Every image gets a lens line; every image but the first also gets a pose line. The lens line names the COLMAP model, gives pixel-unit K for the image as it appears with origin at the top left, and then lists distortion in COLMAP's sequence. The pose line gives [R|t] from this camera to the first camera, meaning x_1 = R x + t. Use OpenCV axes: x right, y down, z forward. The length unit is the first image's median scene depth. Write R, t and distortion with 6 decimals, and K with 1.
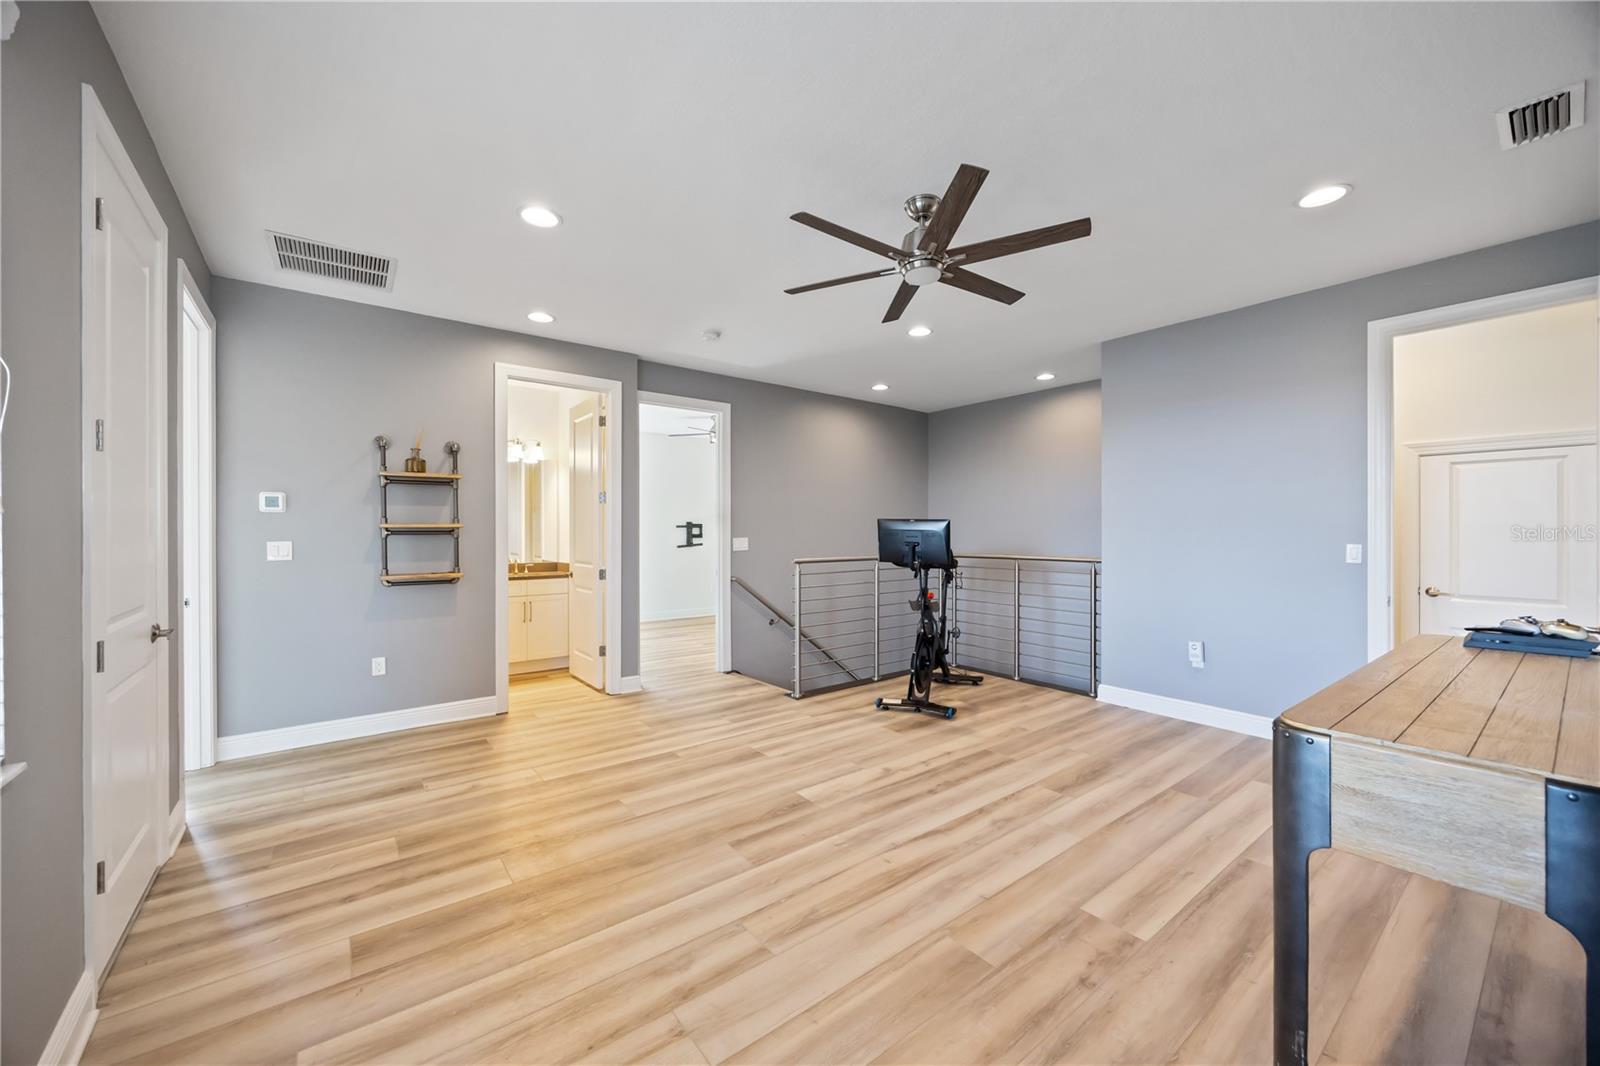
lens RADIAL K [[605.6, 0, 797.7], [0, 605.6, 533.3], [0, 0, 1]] dist [-0.002306, -0.000176]
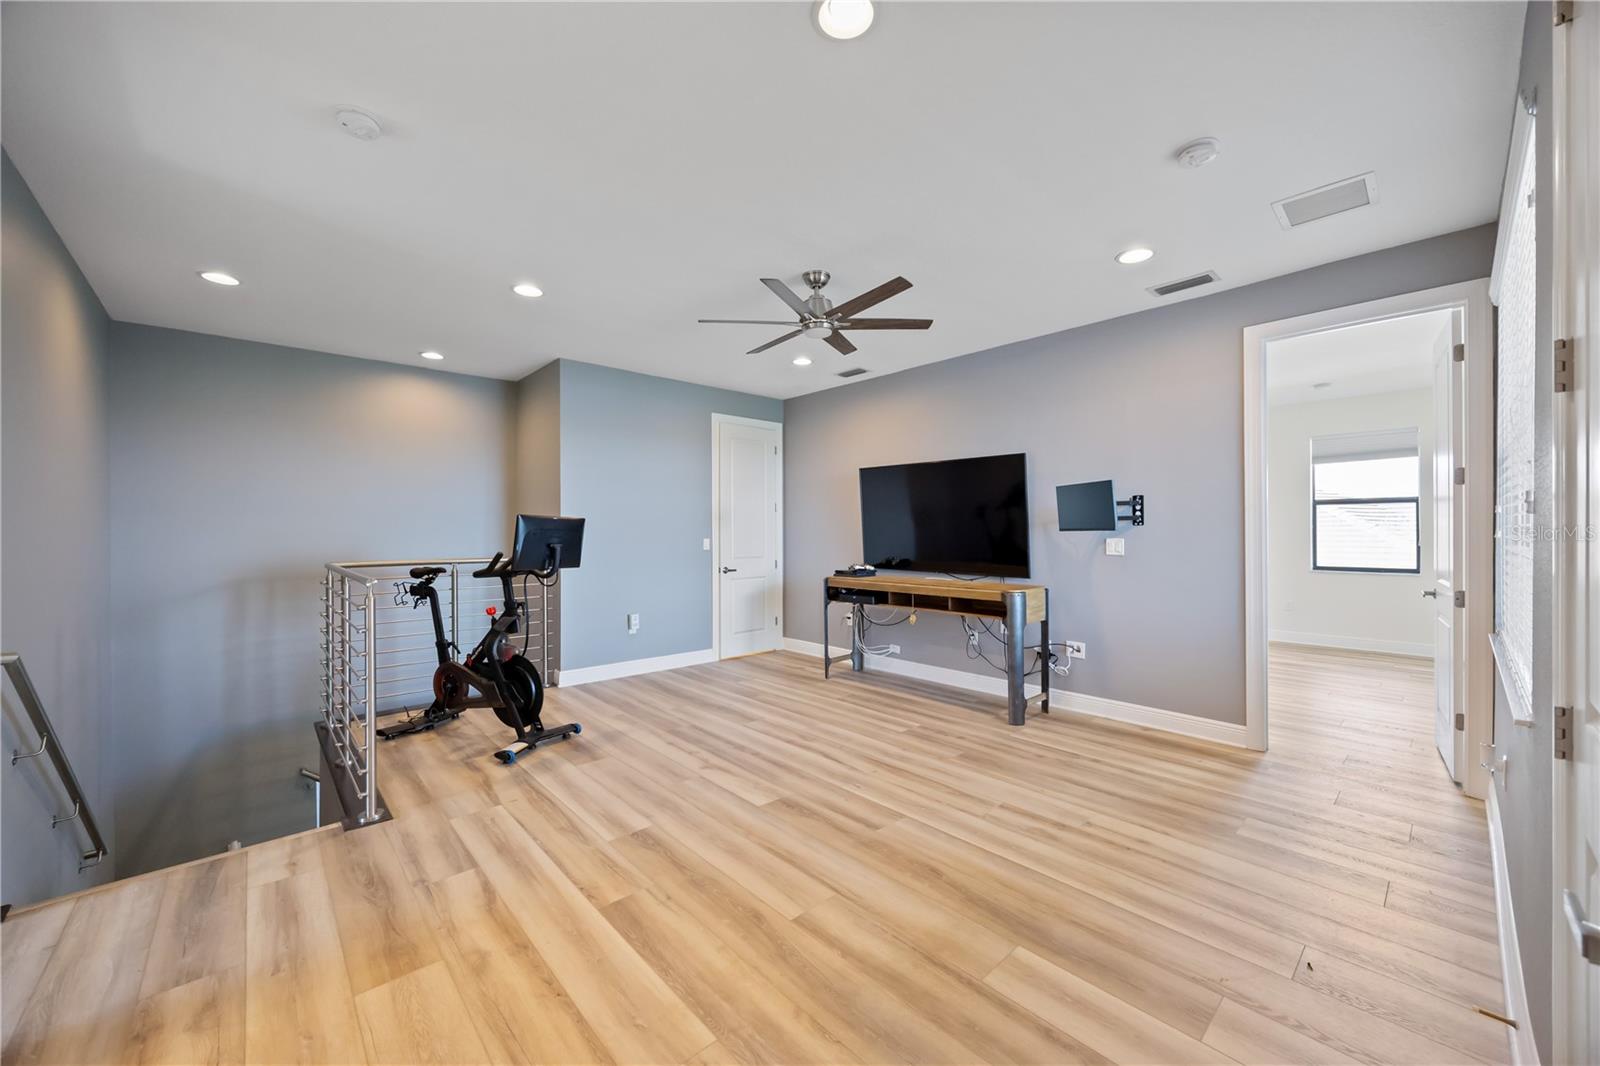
lens RADIAL K [[605.6, 0, 797.7], [0, 605.6, 533.3], [0, 0, 1]] dist [-0.002306, -0.000176]
pose [[-0.077177, -0.002353, 0.997015, -0.984727], [0.003848, 0.999989, 0.002658, -0.002476], [-0.997010, 0.004041, -0.077167, 1.044606]]
